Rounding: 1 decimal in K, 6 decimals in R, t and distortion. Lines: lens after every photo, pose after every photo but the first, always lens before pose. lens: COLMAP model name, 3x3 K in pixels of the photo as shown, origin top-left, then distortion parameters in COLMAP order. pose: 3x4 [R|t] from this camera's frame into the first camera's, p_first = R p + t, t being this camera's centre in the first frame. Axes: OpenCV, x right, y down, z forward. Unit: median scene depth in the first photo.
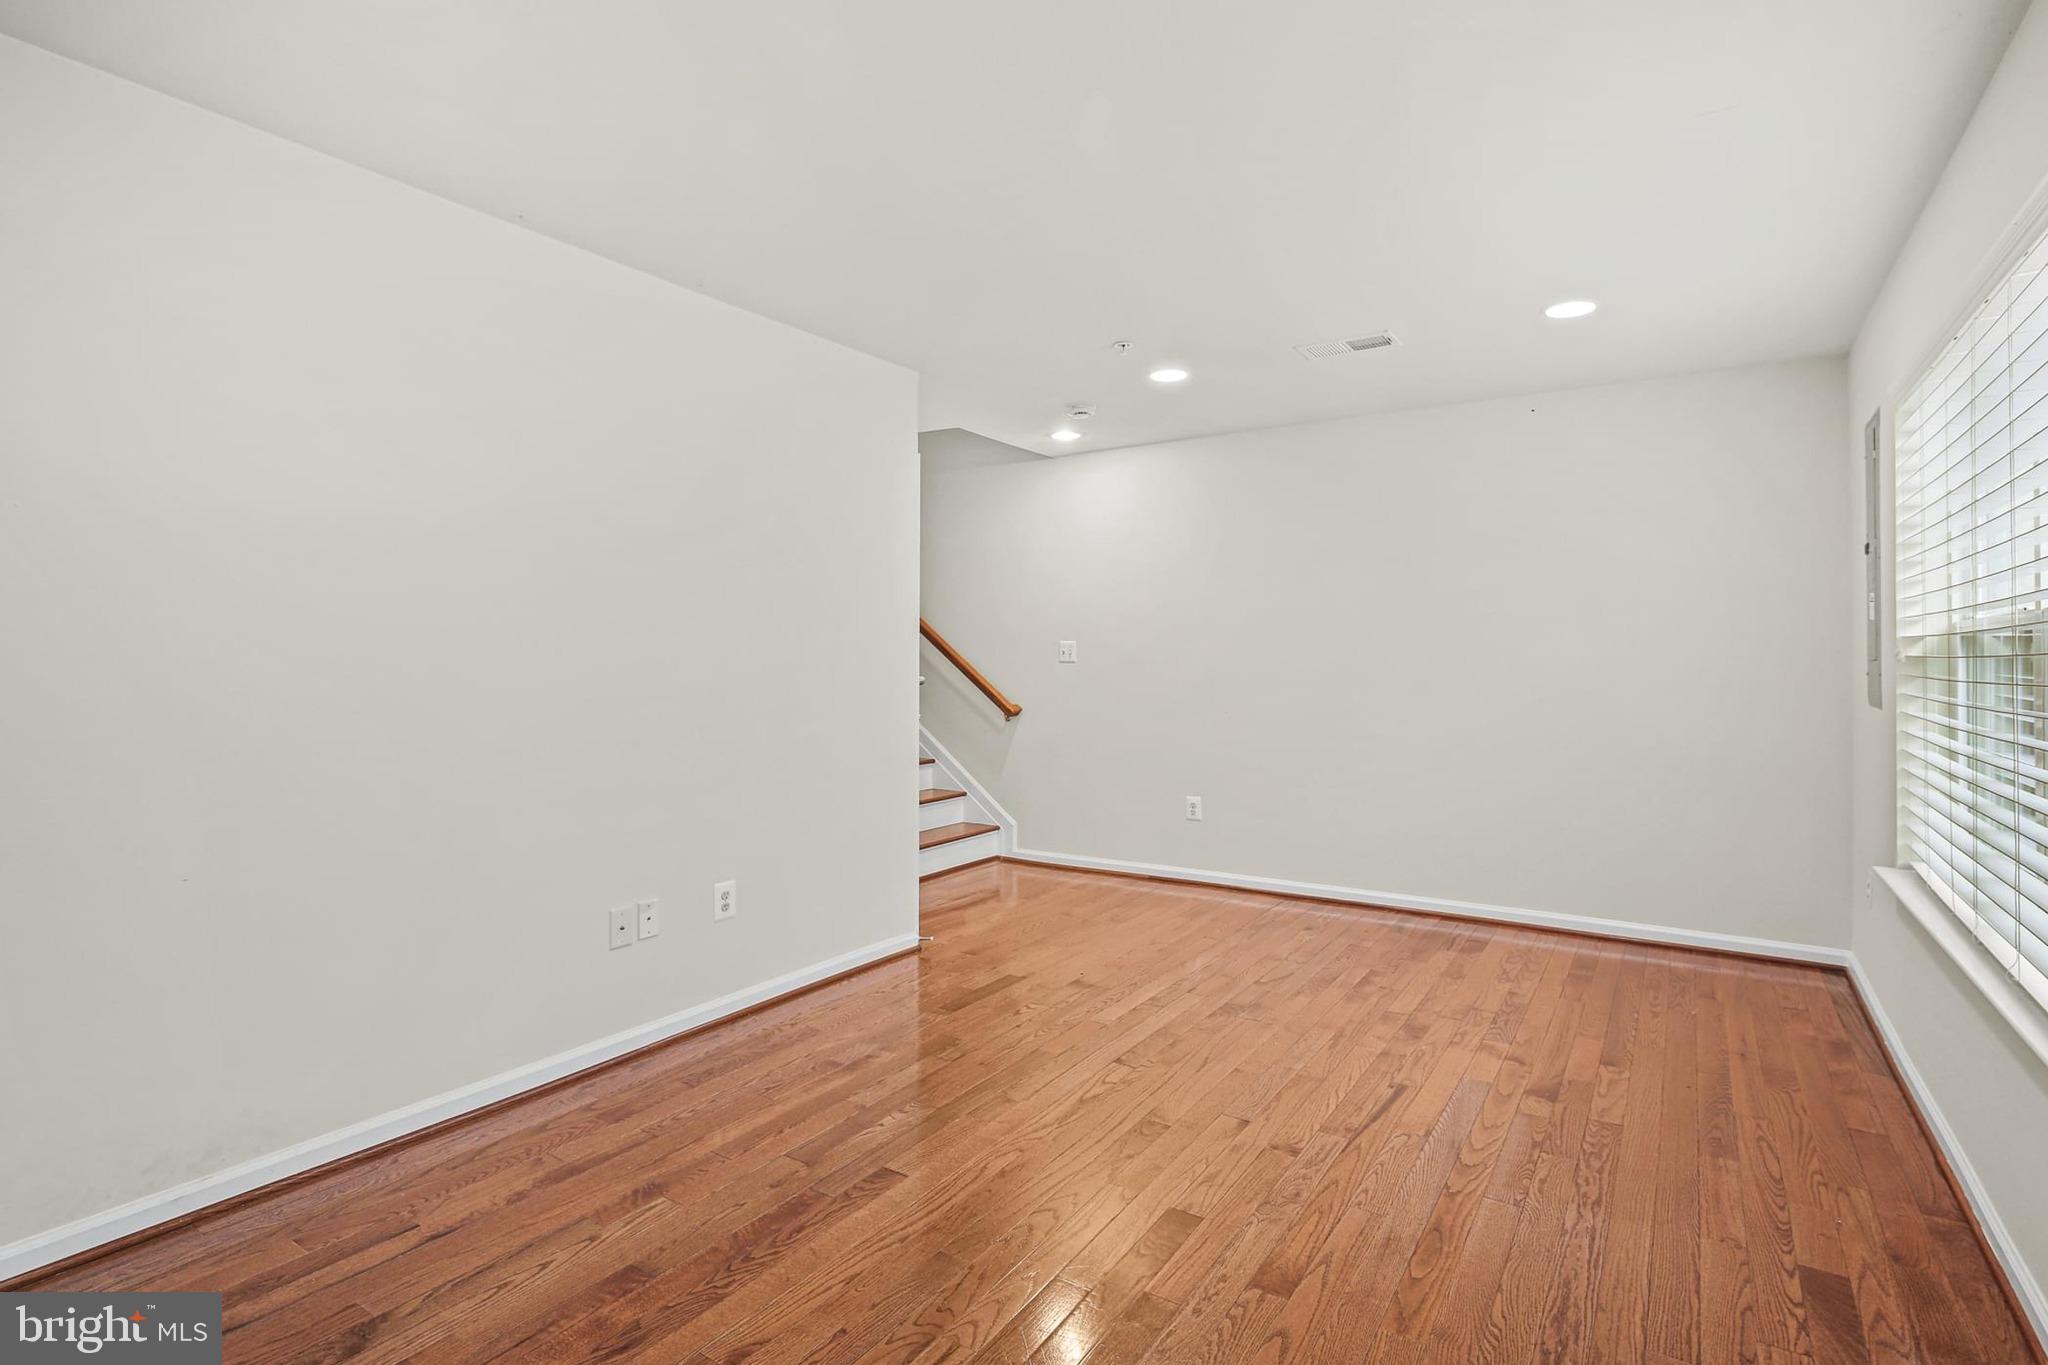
lens RADIAL K [[992.9, 0, 1032.8], [0, 992.9, 669.6], [0, 0, 1]] dist [0.003470, -0.000450]
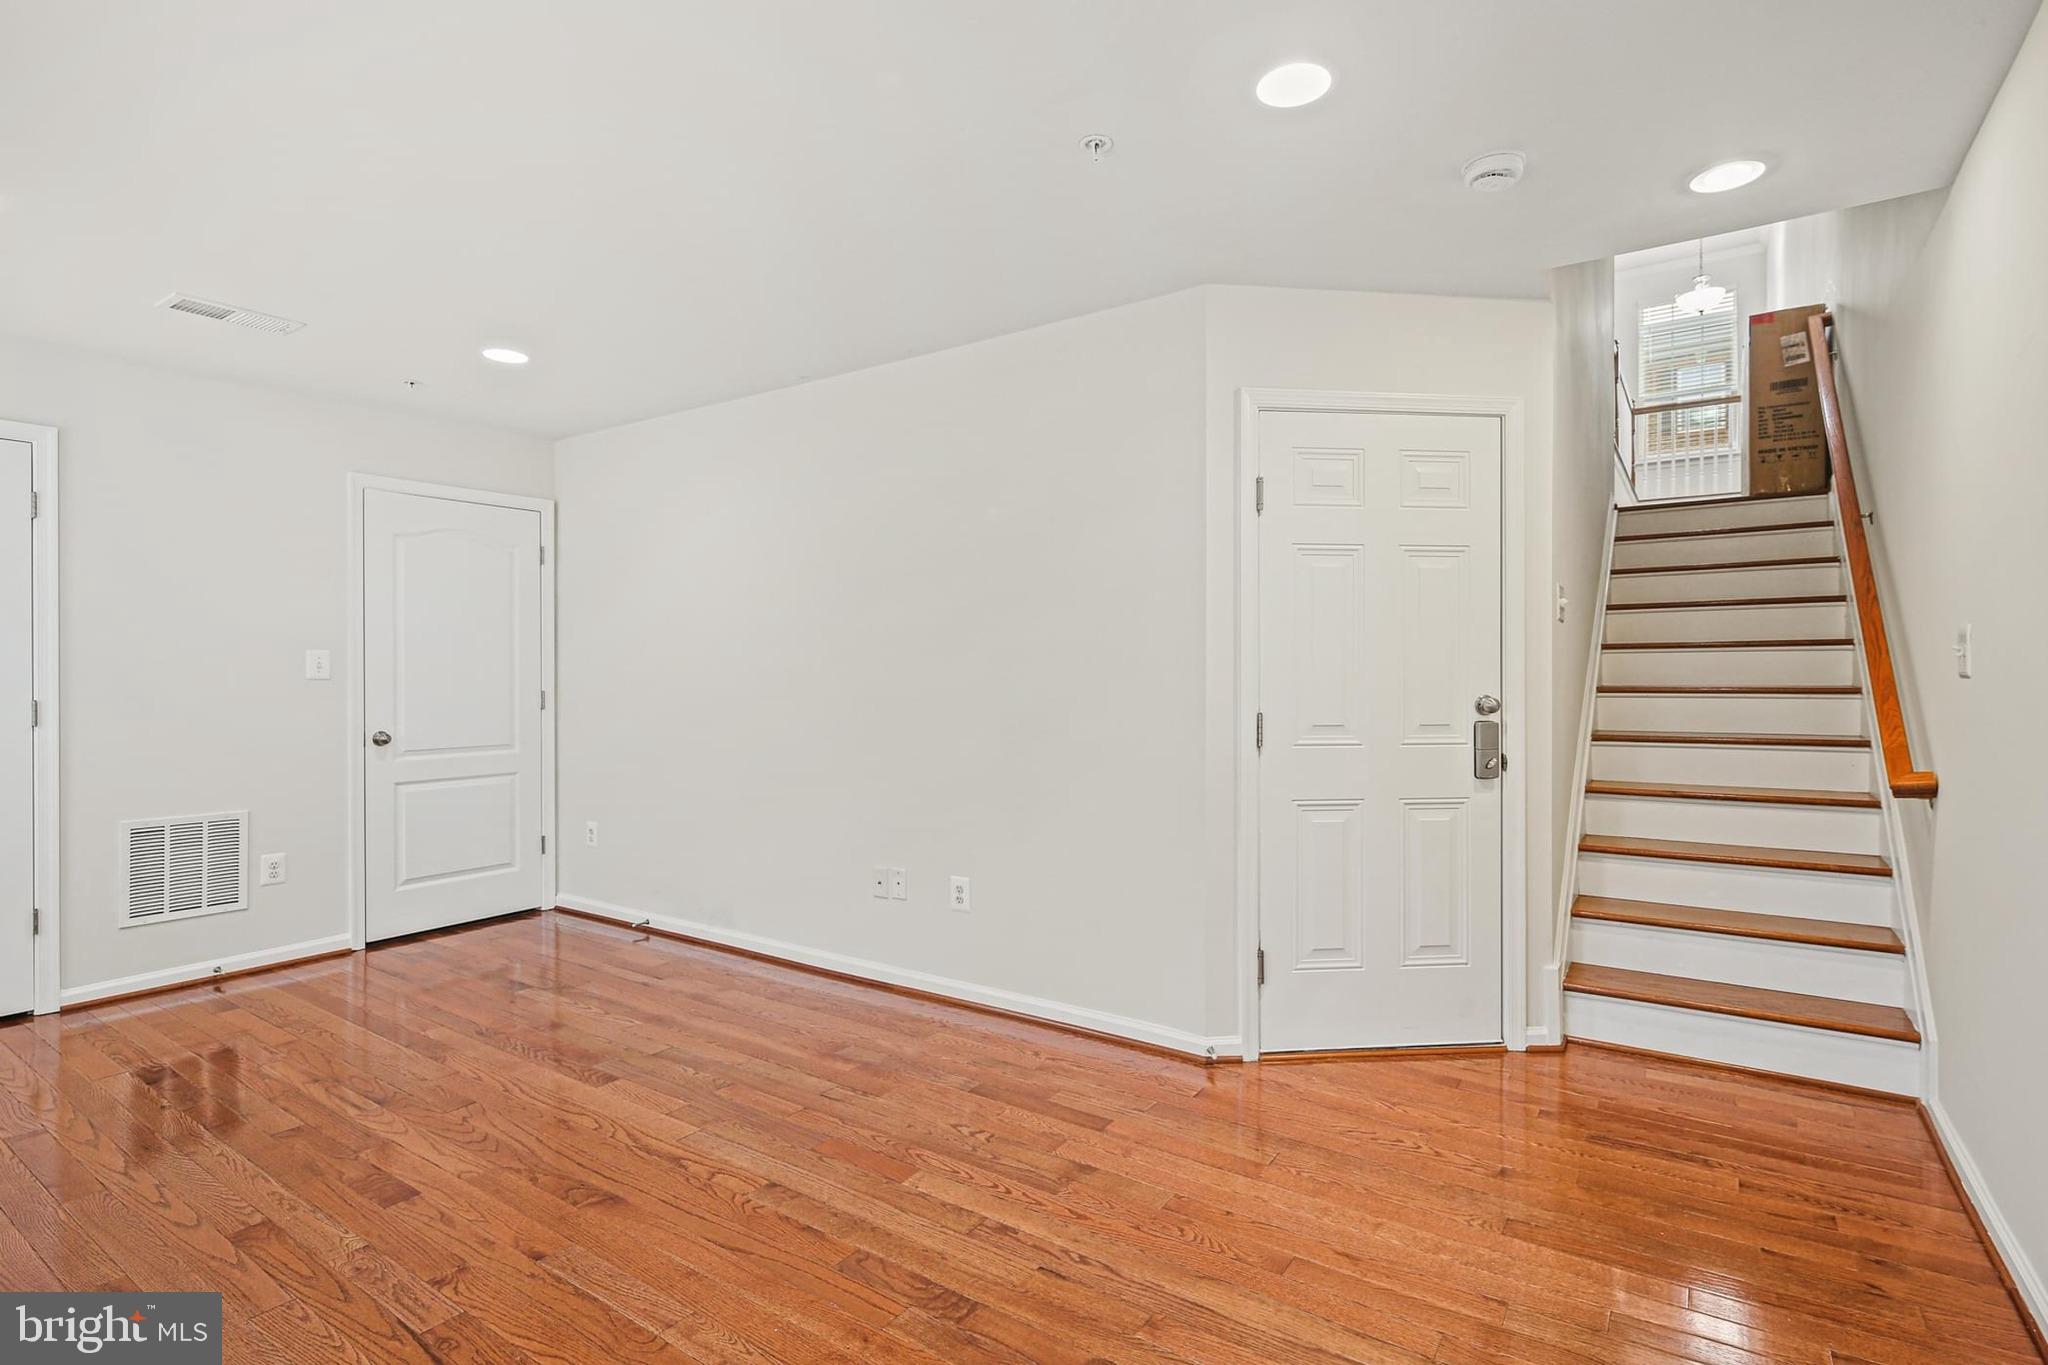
lens RADIAL K [[992.9, 0, 1032.8], [0, 992.9, 669.6], [0, 0, 1]] dist [0.003470, -0.000450]
pose [[-0.017285, -0.005633, -0.999835, 0.901599], [-0.005534, 0.999969, -0.005538, -0.009914], [0.999835, 0.005437, -0.017316, 1.262935]]
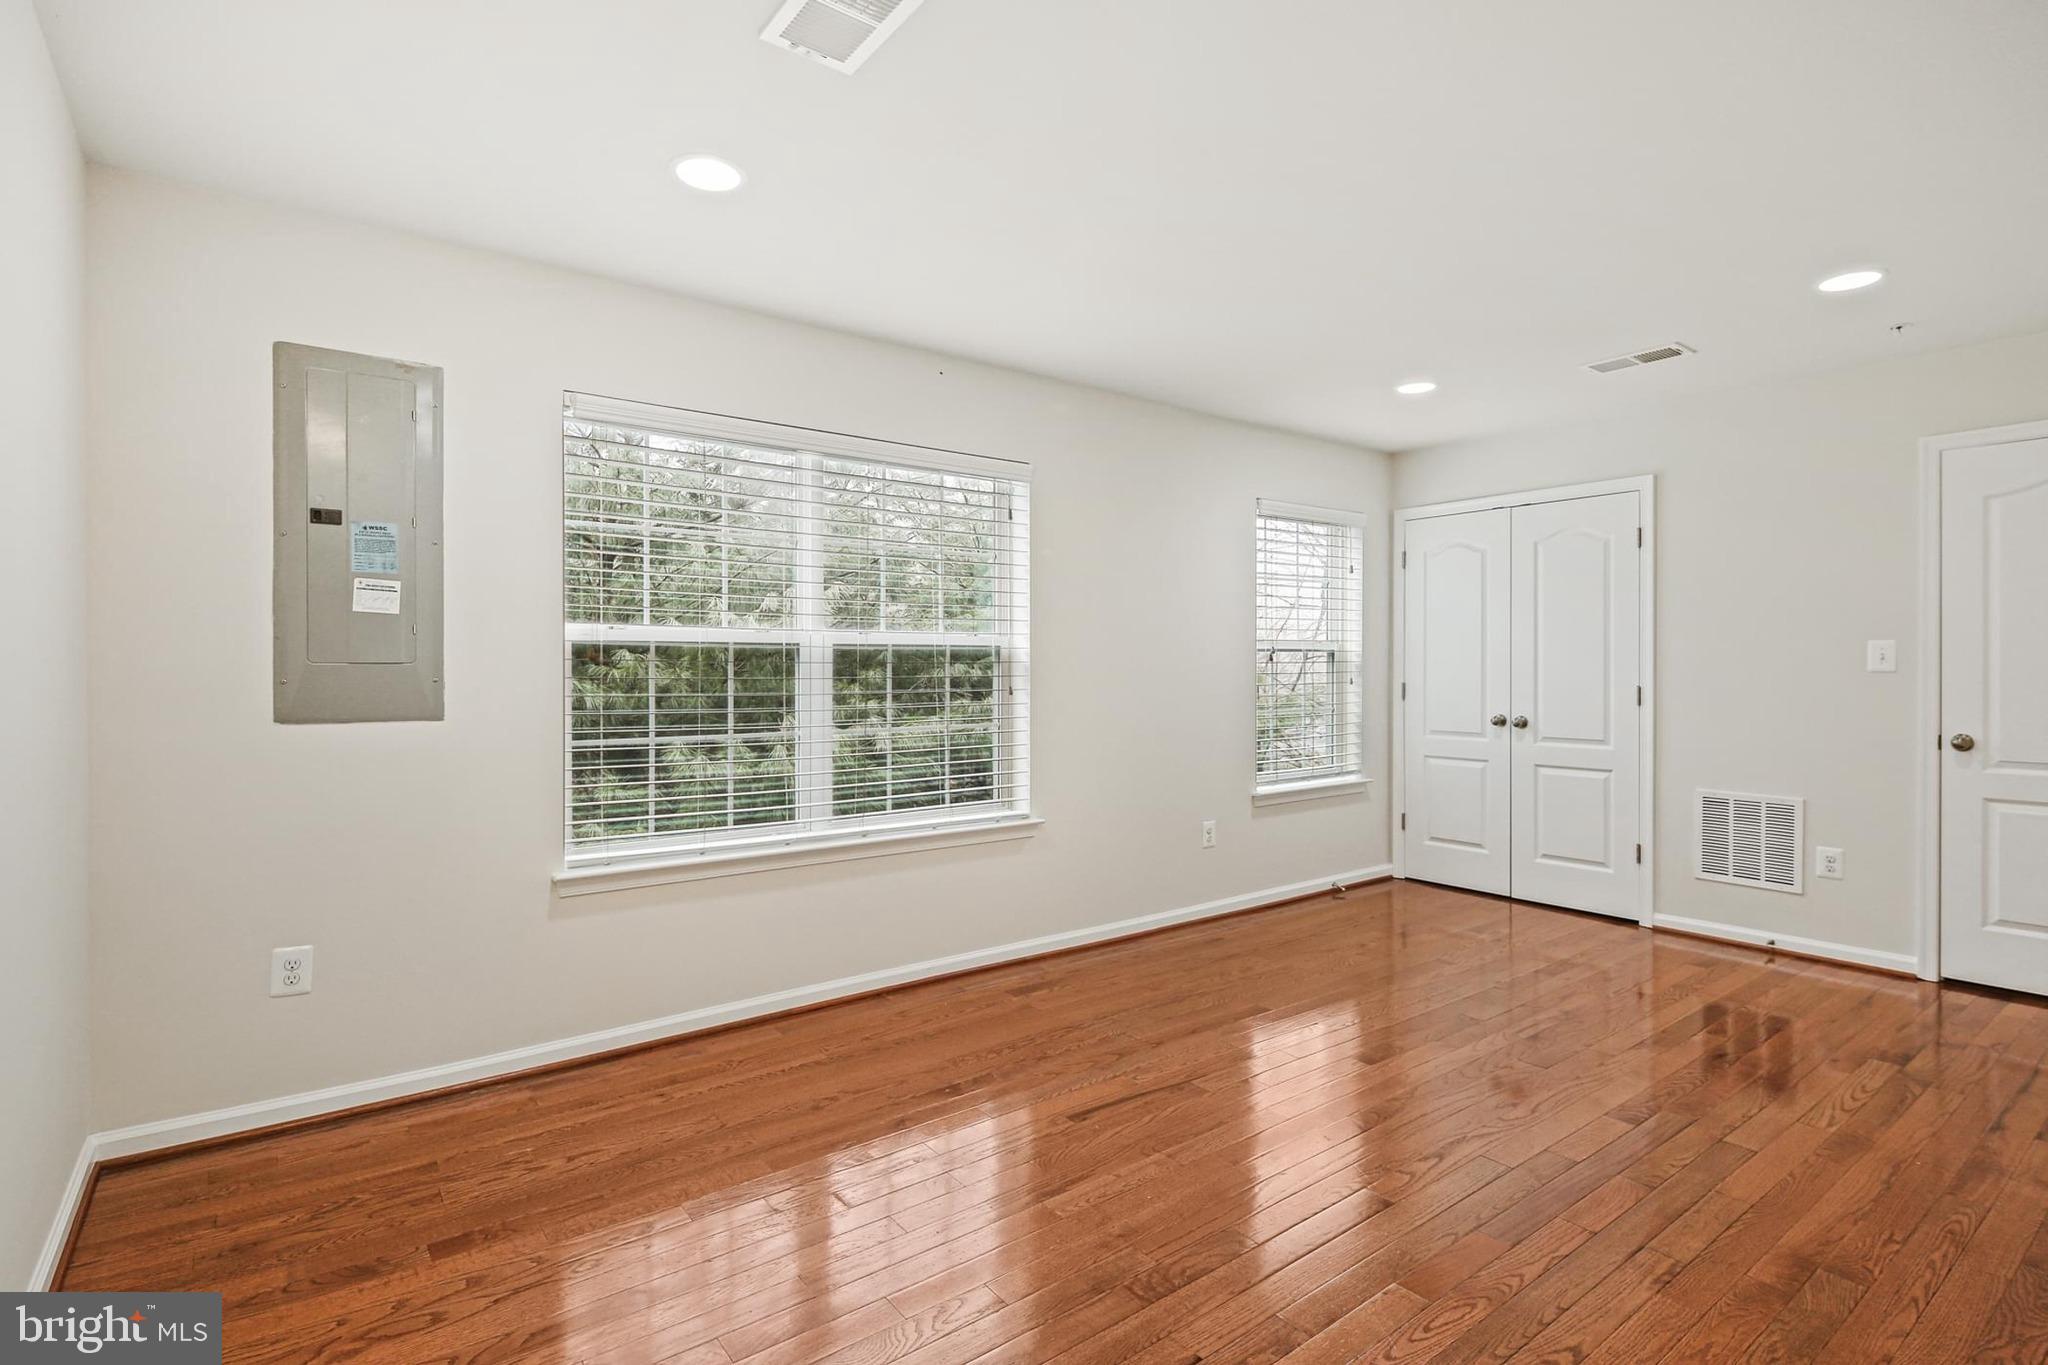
lens RADIAL K [[992.9, 0, 1032.8], [0, 992.9, 669.6], [0, 0, 1]] dist [0.003470, -0.000450]
pose [[-0.942838, -0.003094, 0.333236, 0.093195], [0.000109, 0.999954, 0.009591, -0.014124], [-0.333251, 0.009079, -0.942795, 1.855868]]
